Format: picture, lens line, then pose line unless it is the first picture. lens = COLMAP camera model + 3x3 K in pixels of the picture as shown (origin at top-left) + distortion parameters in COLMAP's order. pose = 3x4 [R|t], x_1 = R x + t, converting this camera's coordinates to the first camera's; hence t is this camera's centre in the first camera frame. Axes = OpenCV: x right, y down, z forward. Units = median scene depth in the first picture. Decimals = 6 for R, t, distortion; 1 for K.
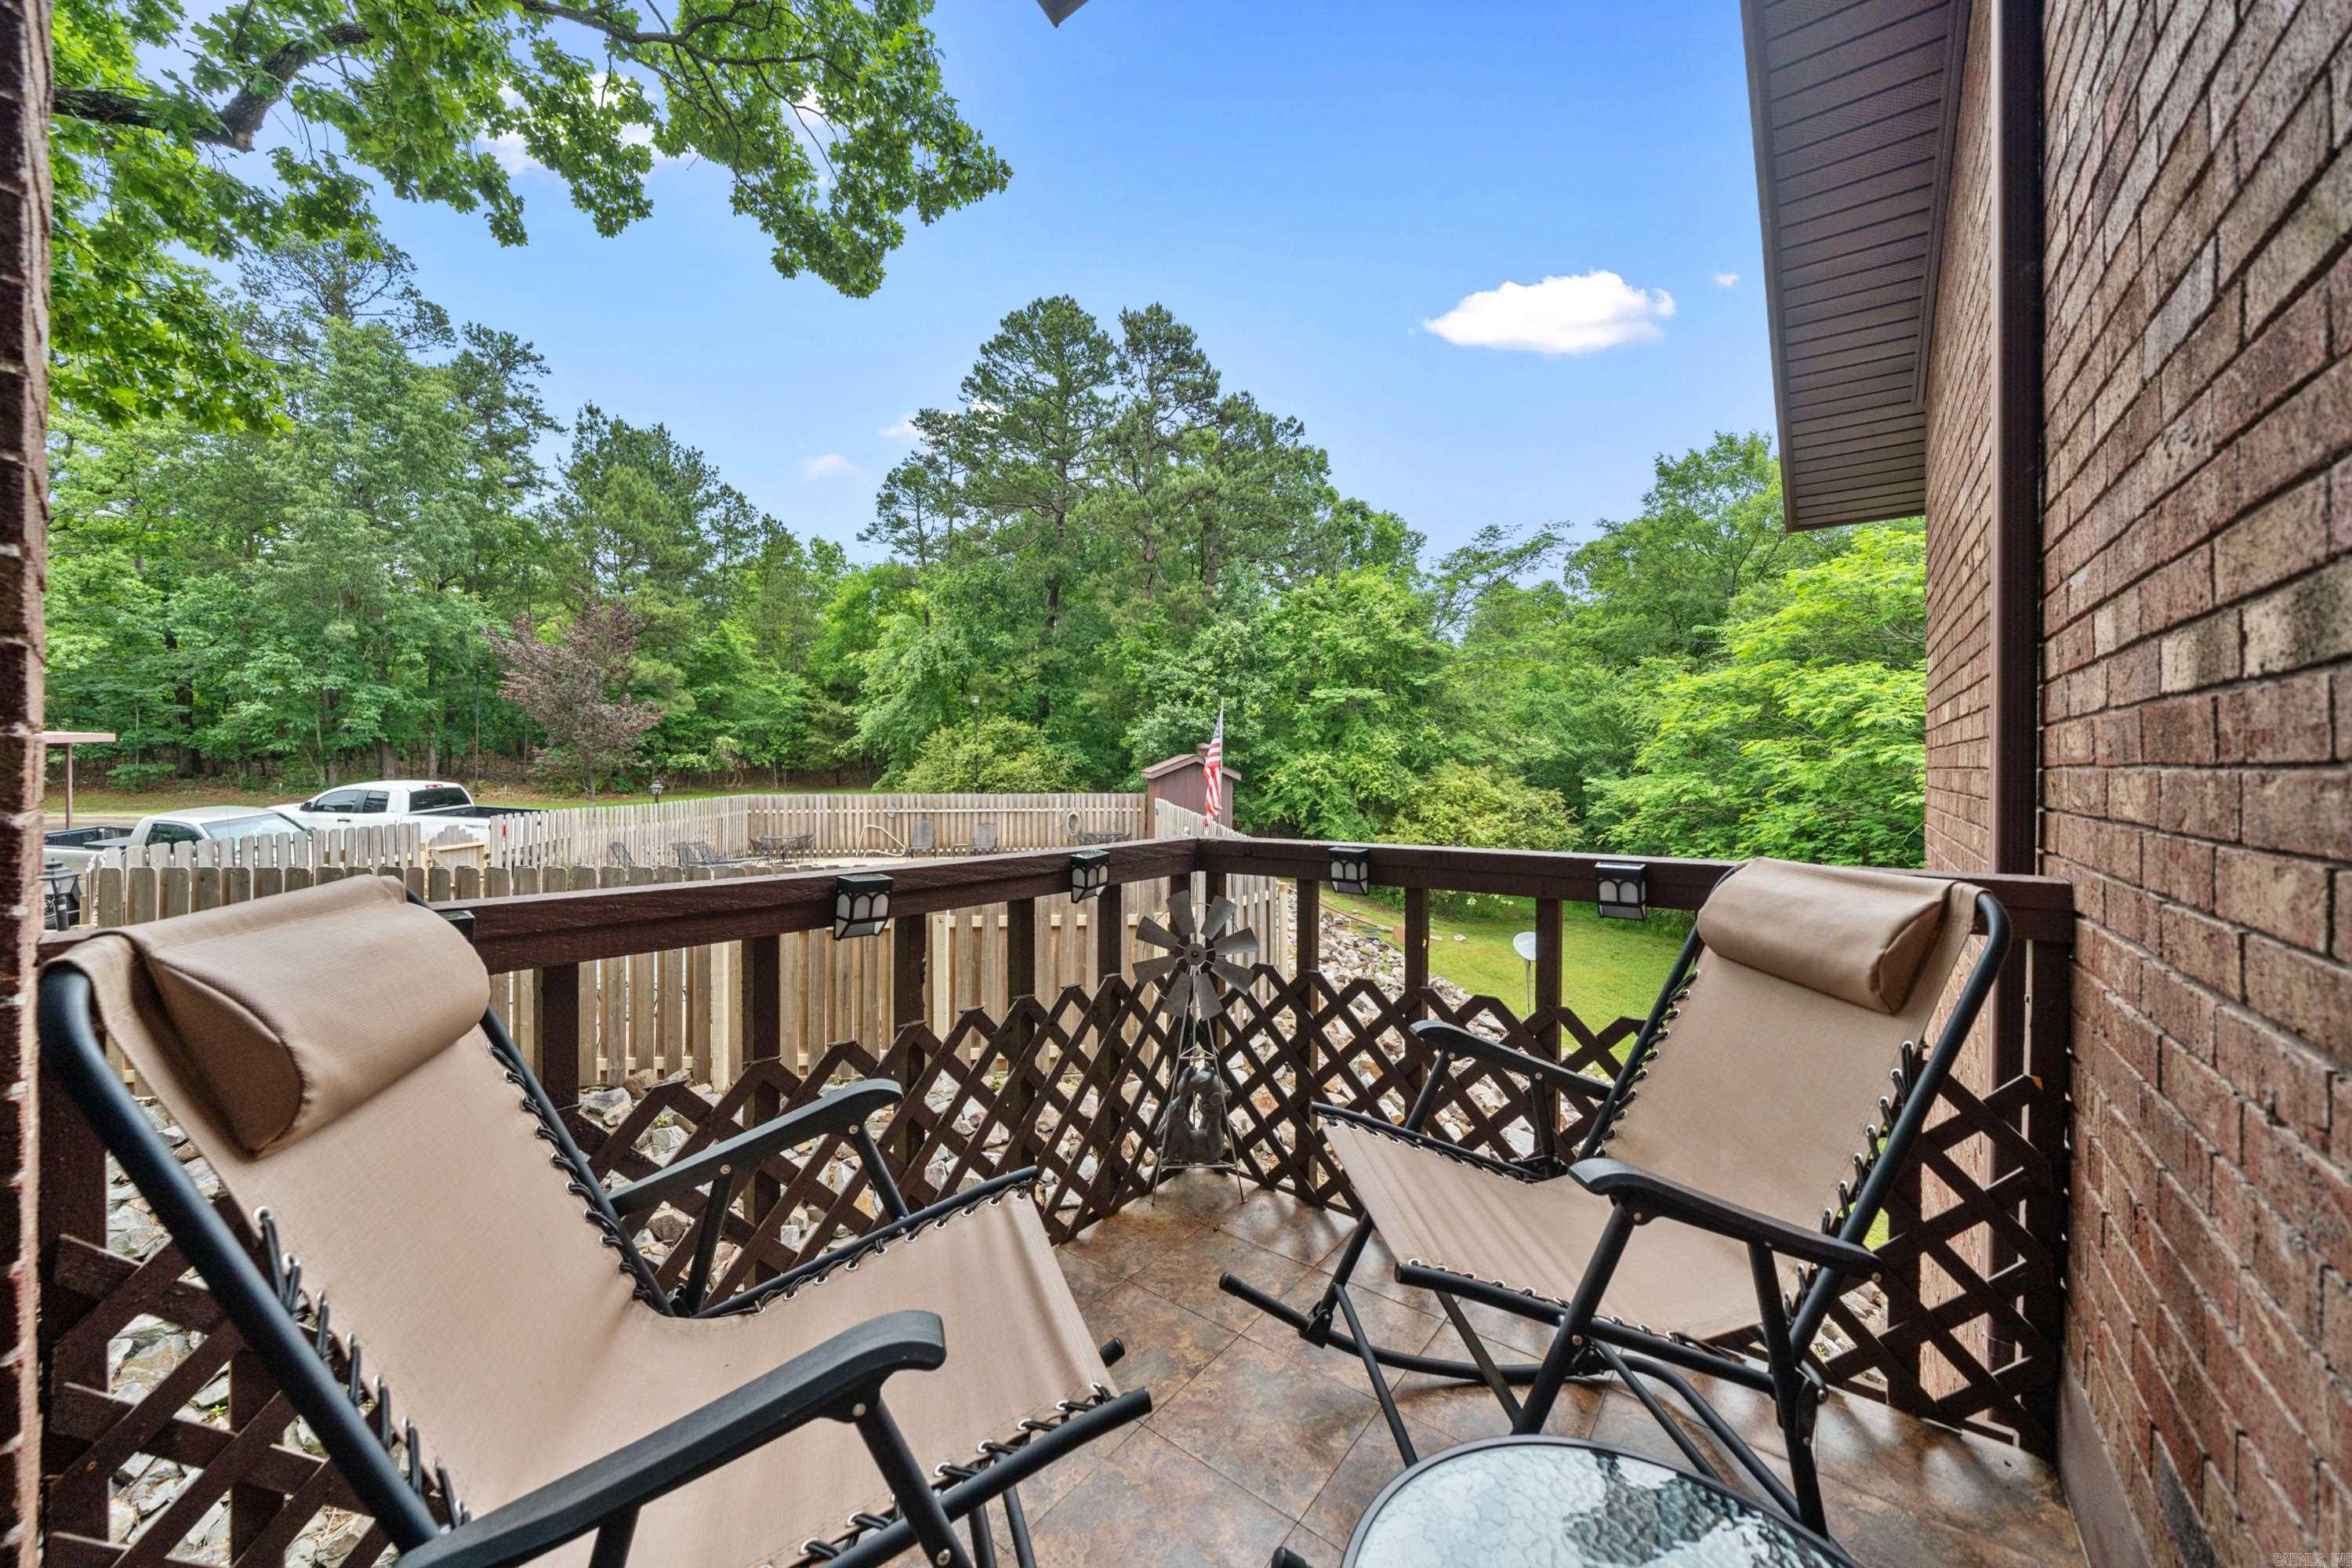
lens RADIAL K [[823.9, 0, 1192.5], [0, 823.9, 771.9], [0, 0, 1]] dist [-0.004535, 0.000286]
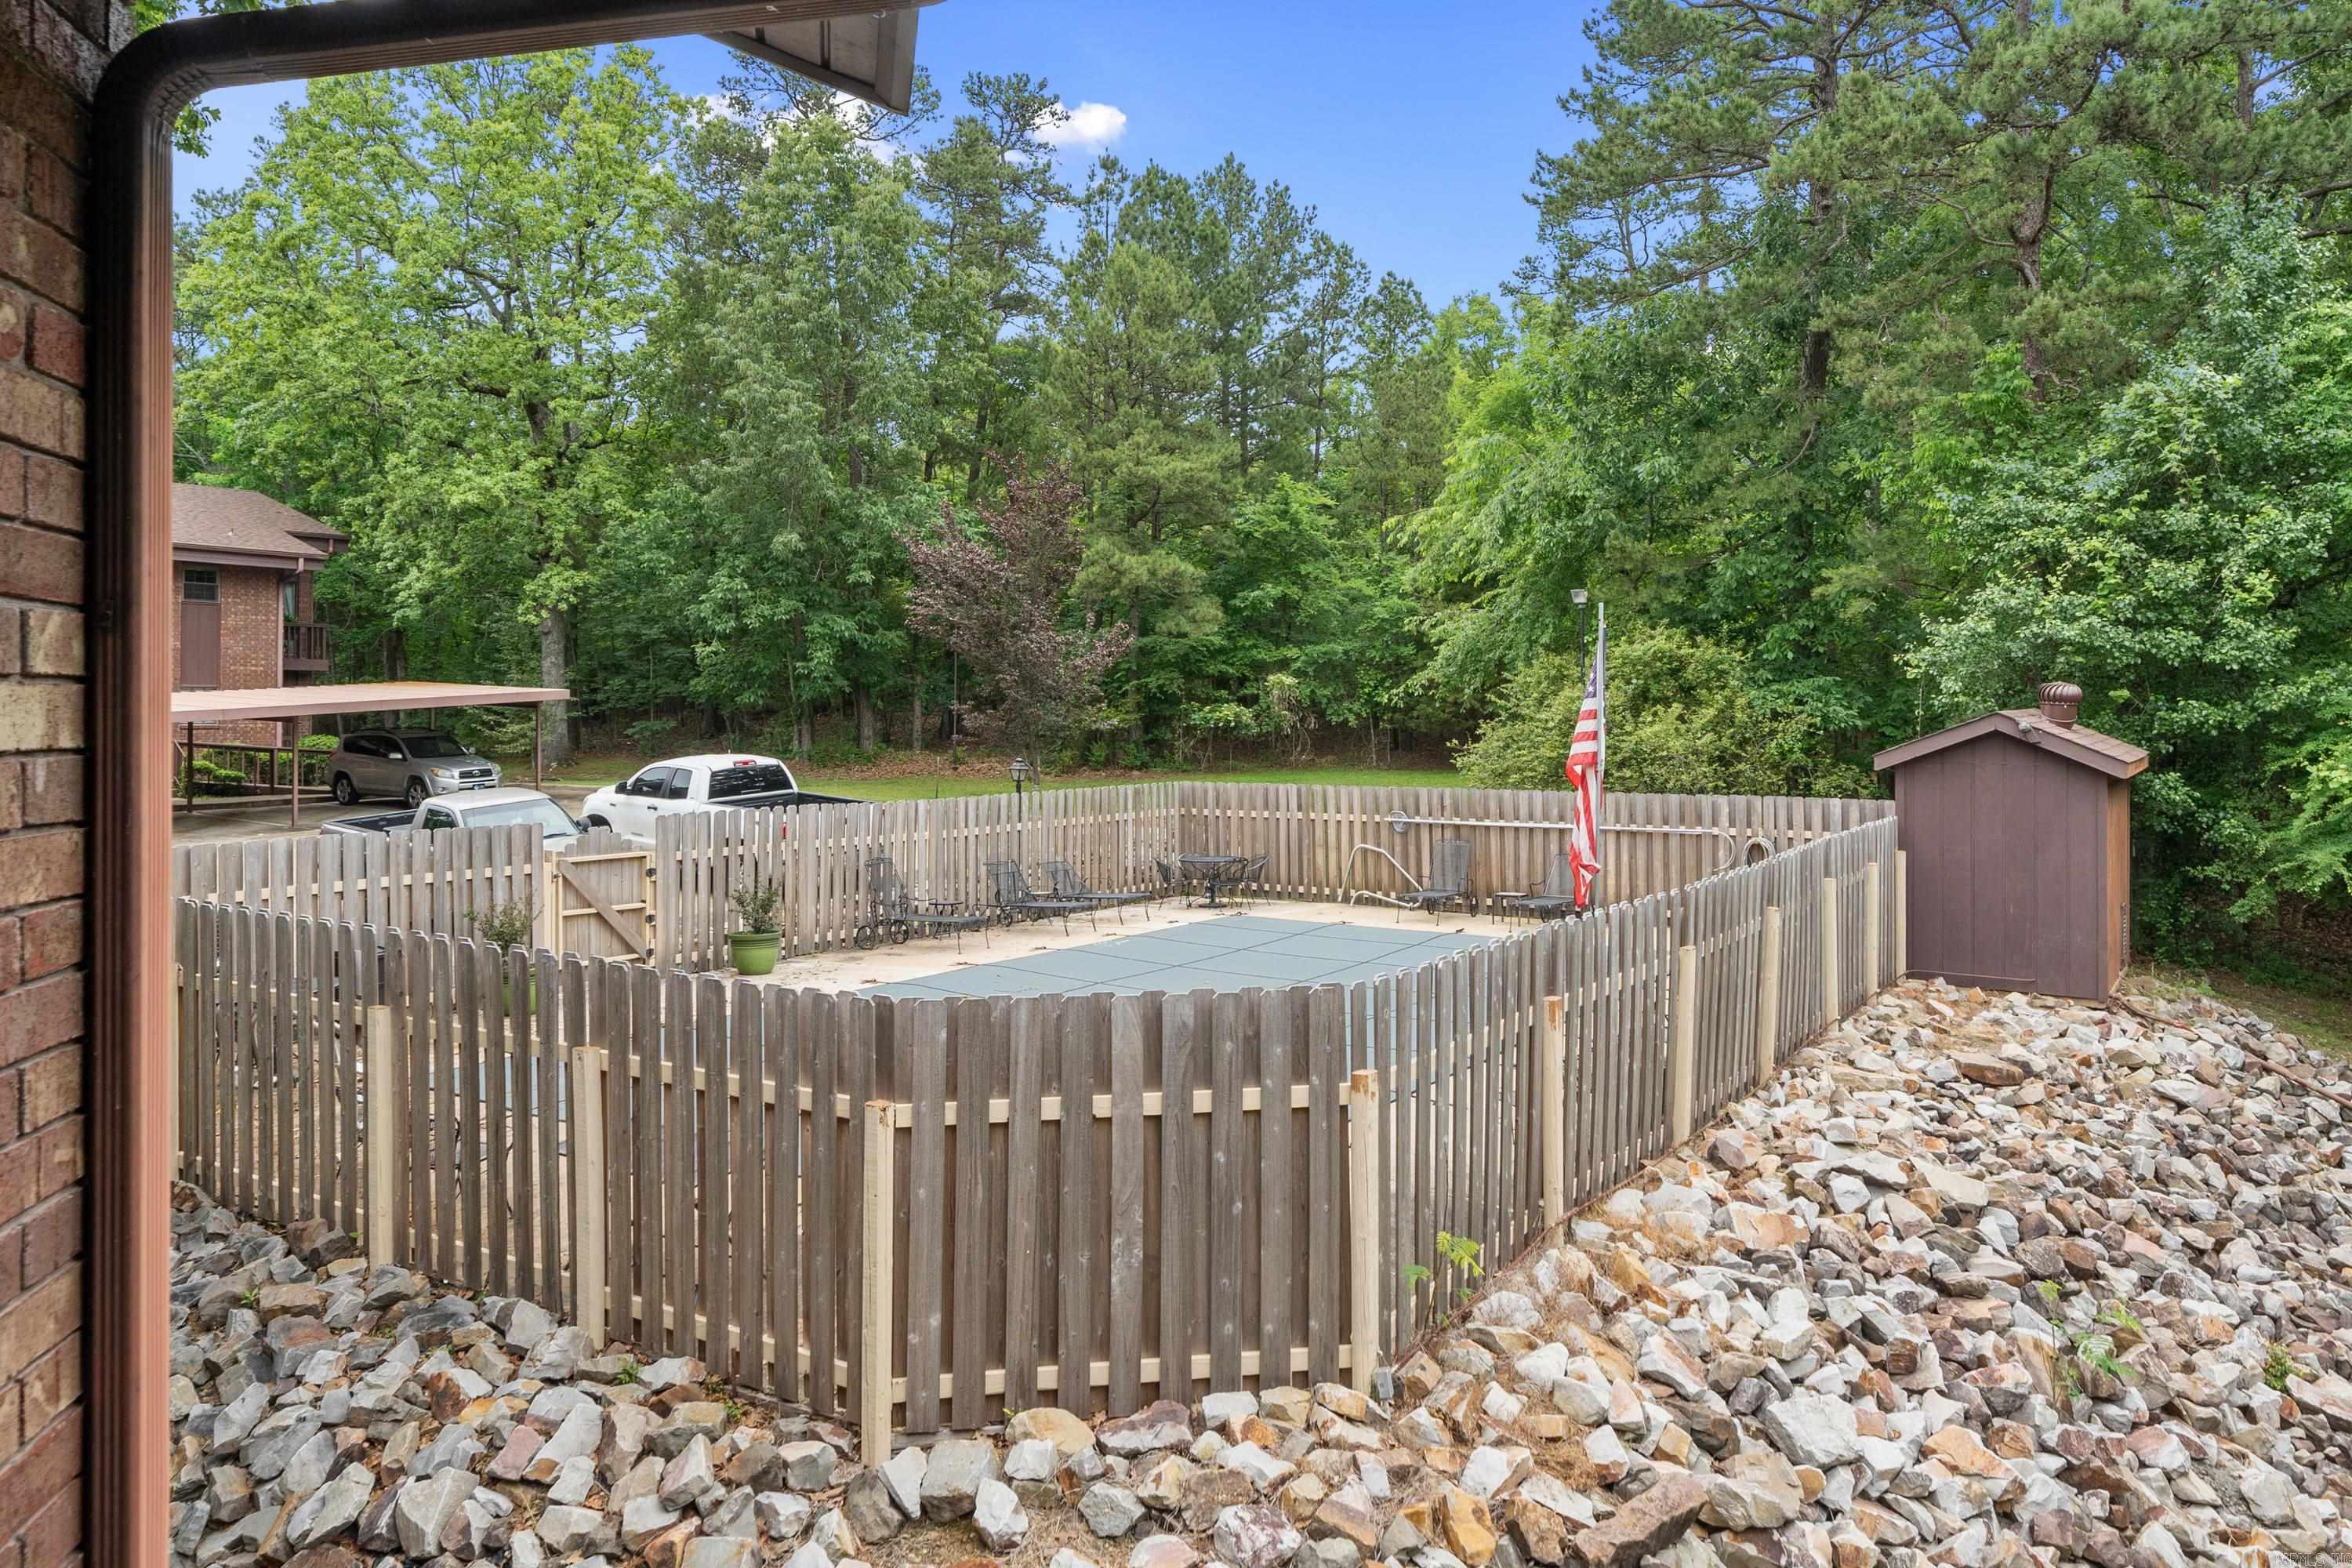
lens RADIAL K [[1643.2, 0, 1154.8], [0, 1643.2, 695.3], [0, 0, 1]] dist [-0.007759, -0.001777]
pose [[0.760345, -0.008192, -0.649468, 0.176665], [-0.003484, 0.999855, -0.016690, -0.012303], [0.649510, 0.014953, 0.760206, 0.100065]]
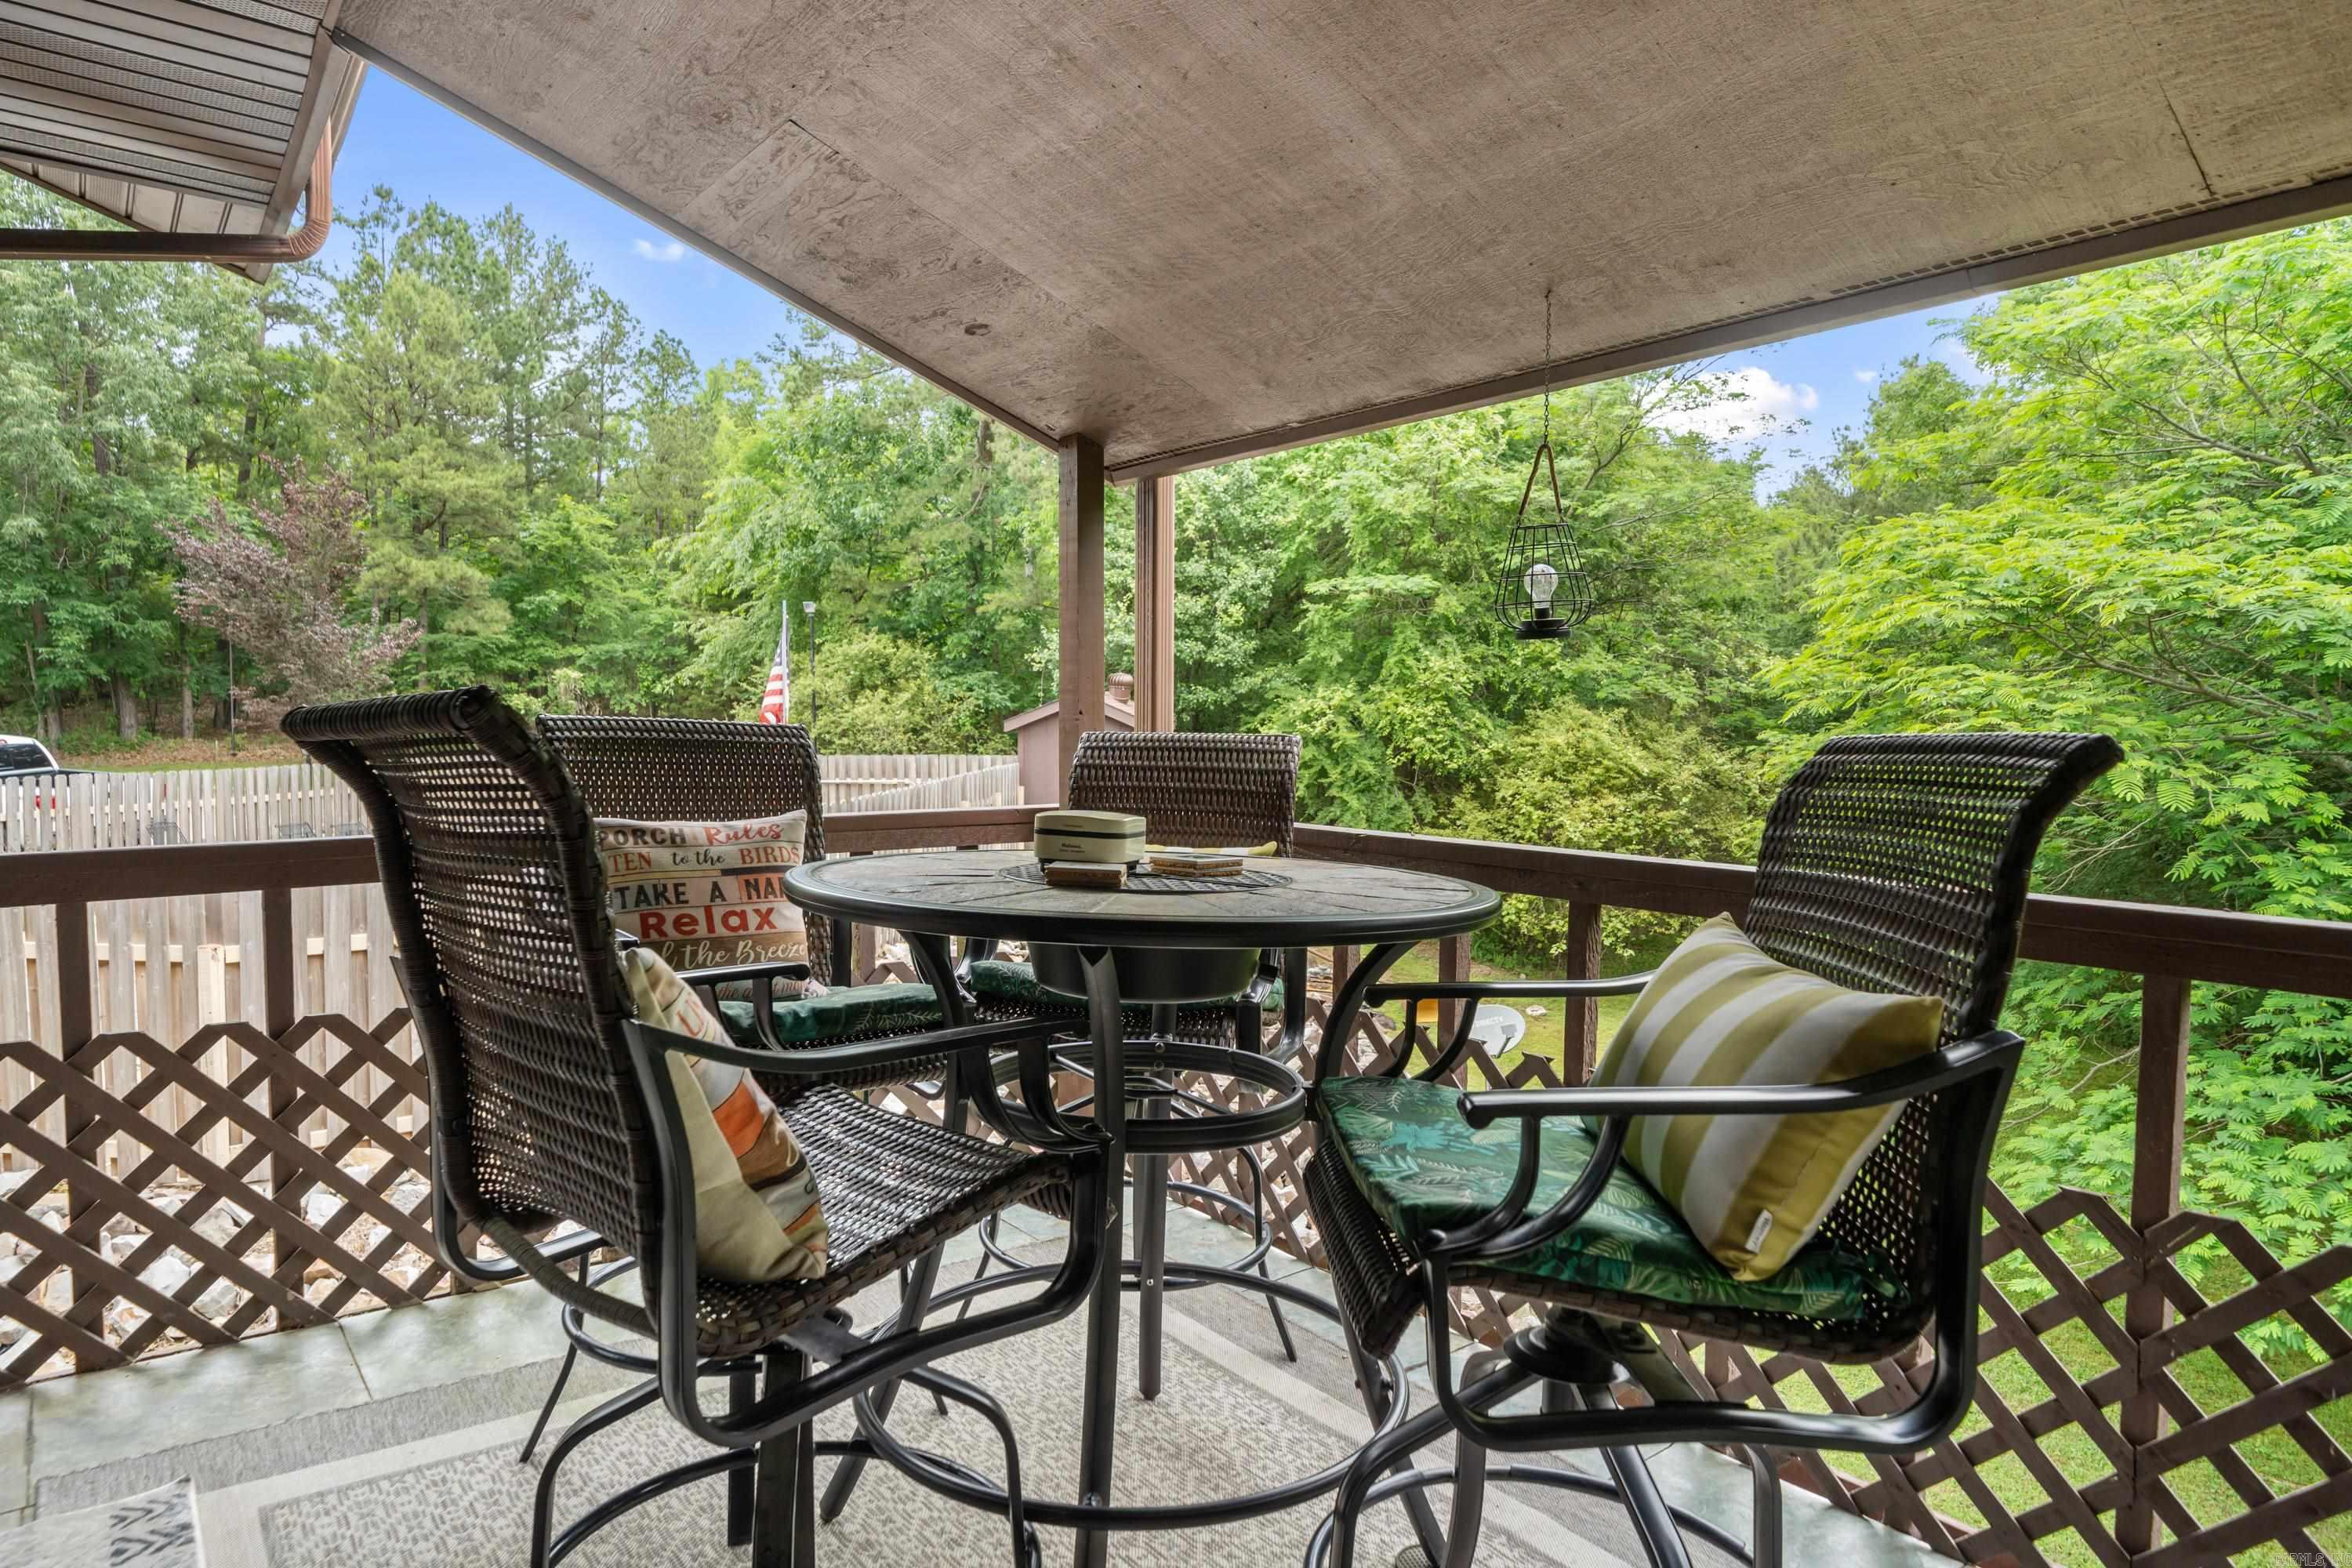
lens RADIAL K [[1349.4, 0, 1180.0], [0, 1349.4, 789.0], [0, 0, 1]] dist [-0.016499, 0.009271]
pose [[0.978177, 0.010481, -0.207510, 0.237319], [-0.000166, 0.998766, 0.049663, 0.001232], [0.207774, -0.048545, 0.976972, 0.033200]]
